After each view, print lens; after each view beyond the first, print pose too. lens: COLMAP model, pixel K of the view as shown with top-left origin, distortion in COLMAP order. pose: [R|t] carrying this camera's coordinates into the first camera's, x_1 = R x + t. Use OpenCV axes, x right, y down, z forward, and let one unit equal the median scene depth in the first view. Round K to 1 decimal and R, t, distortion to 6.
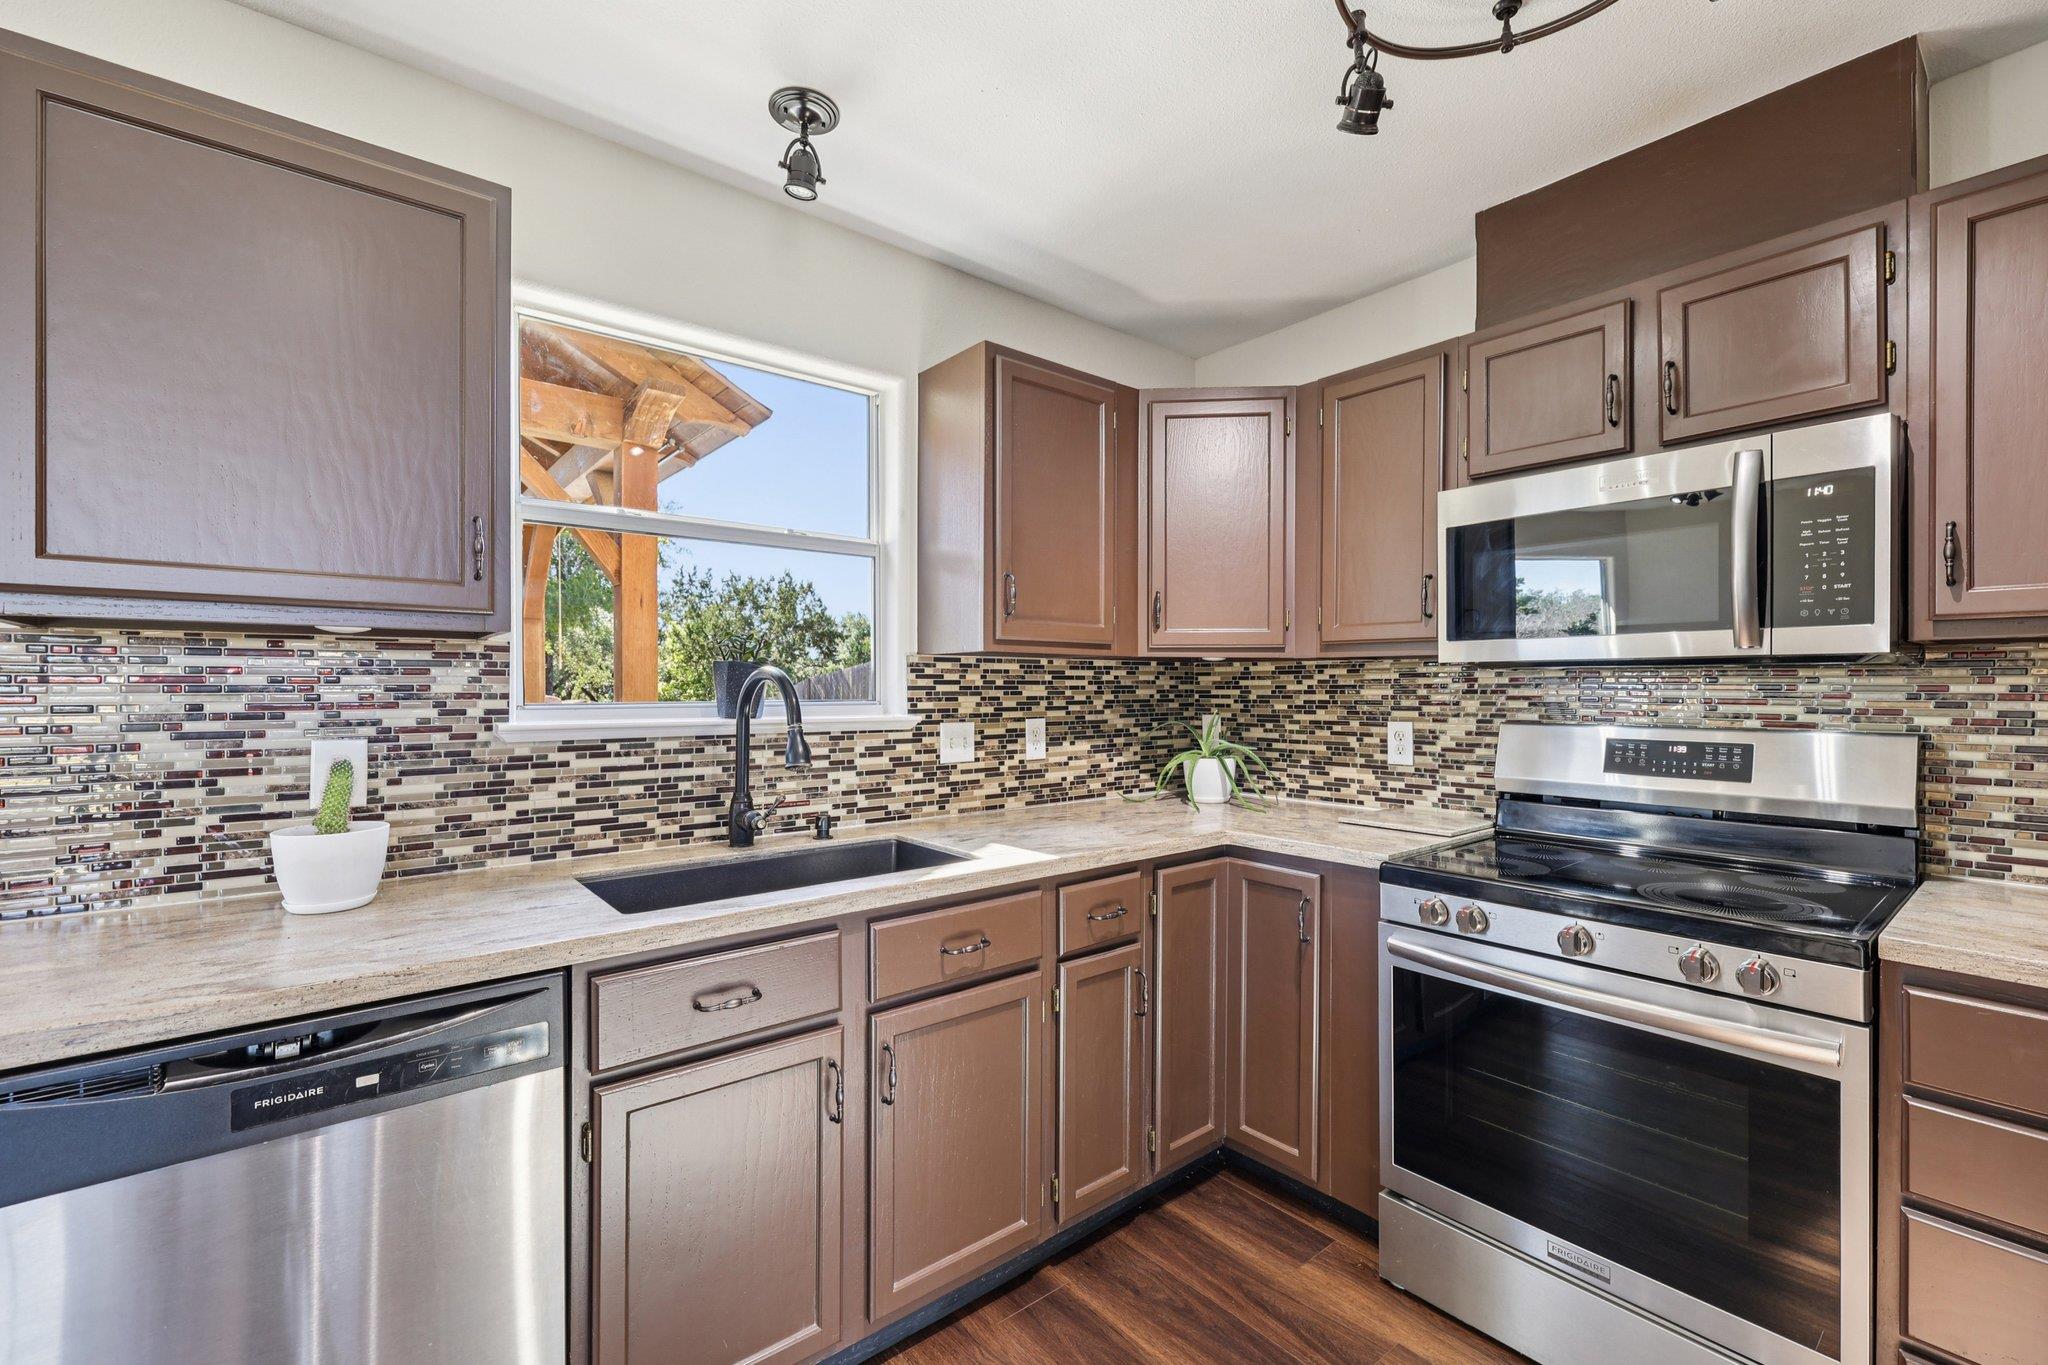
lens RADIAL K [[860.7, 0, 1026.8], [0, 860.7, 680.7], [0, 0, 1]] dist [-0.000110, 0.000642]
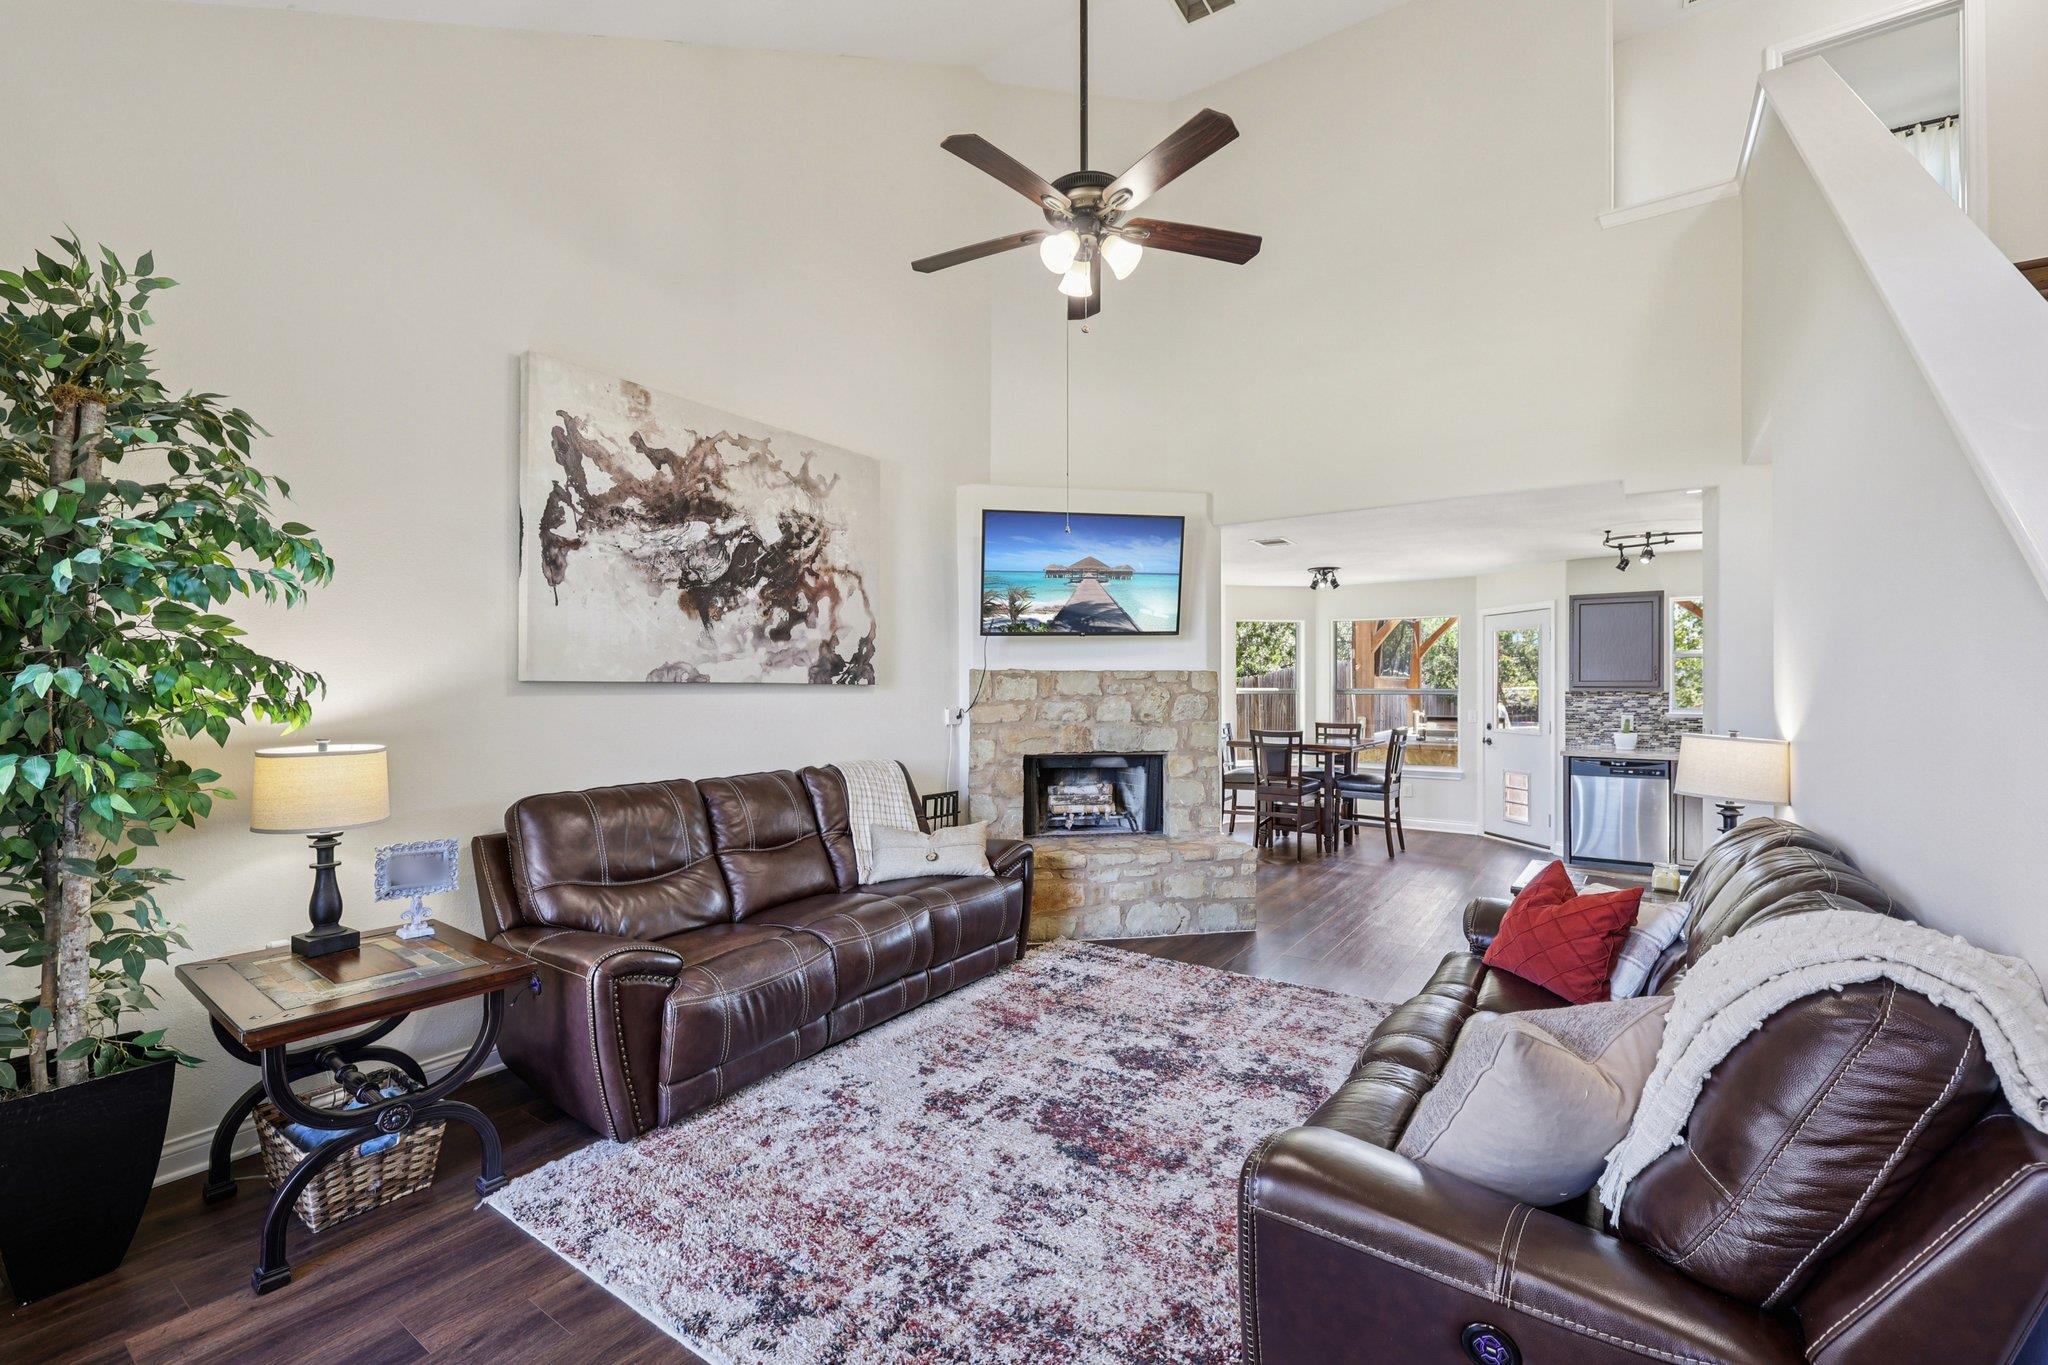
lens RADIAL K [[864.9, 0, 1029.3], [0, 864.9, 676.1], [0, 0, 1]] dist [0.000639, 0.000000]
pose [[0.278157, -0.012462, -0.960455, 1.655115], [0.006810, 0.999916, -0.011002, -0.065202], [0.960511, -0.003481, 0.278219, -2.014993]]
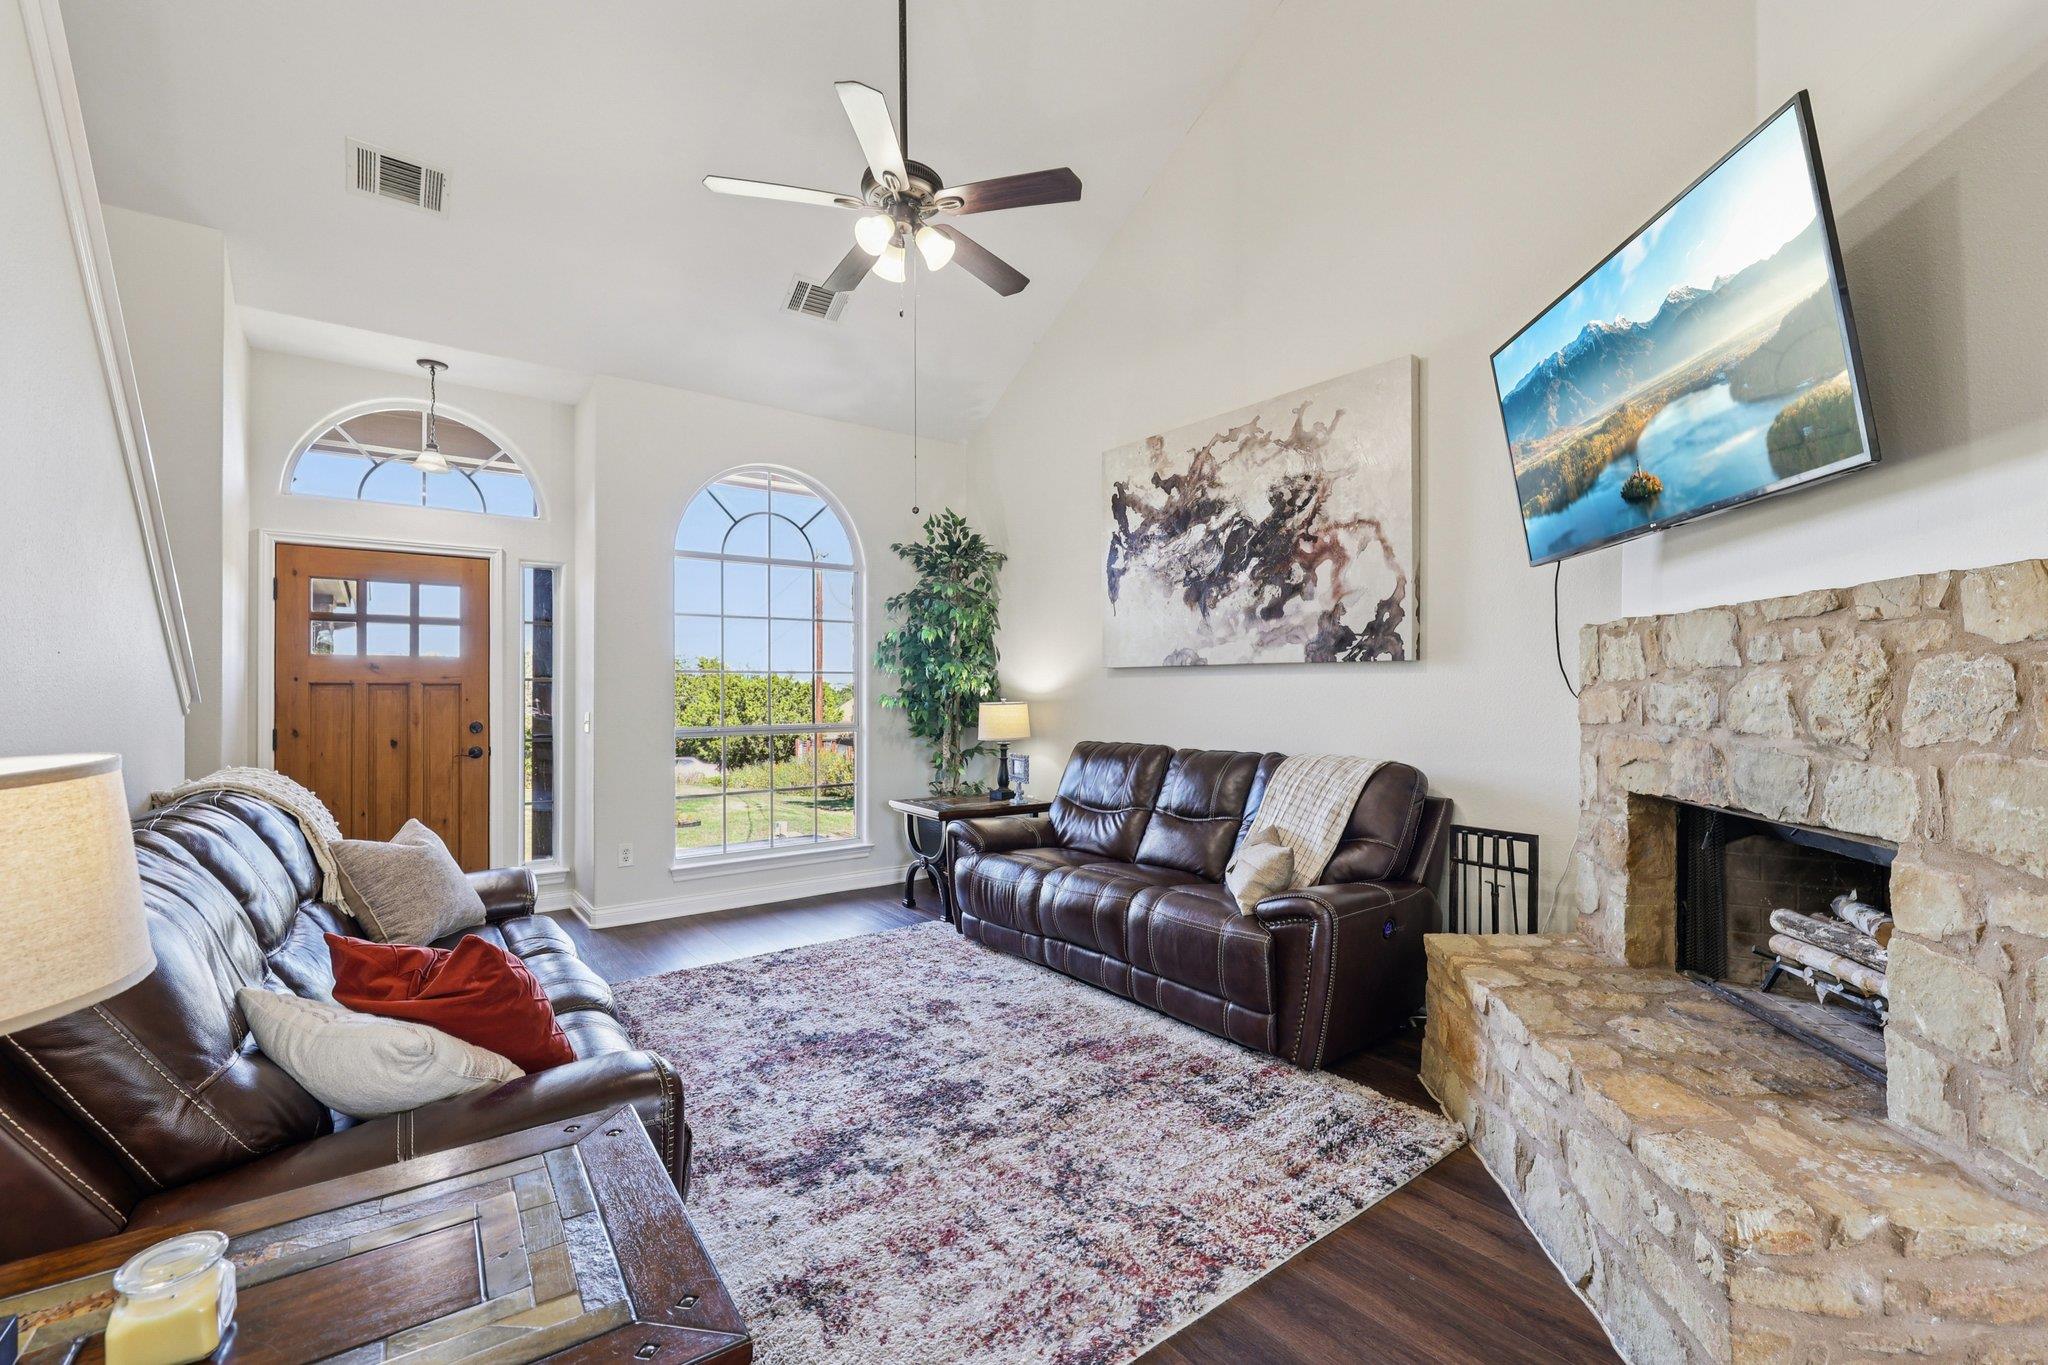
lens RADIAL K [[870.6, 0, 1033.9], [0, 870.6, 683.7], [0, 0, 1]] dist [-0.000831, 0.000162]
pose [[-0.999432, -0.000138, 0.033701, 0.285176], [-0.000696, 0.999863, -0.016546, -0.007692], [-0.033694, -0.016560, -0.999295, -0.364604]]
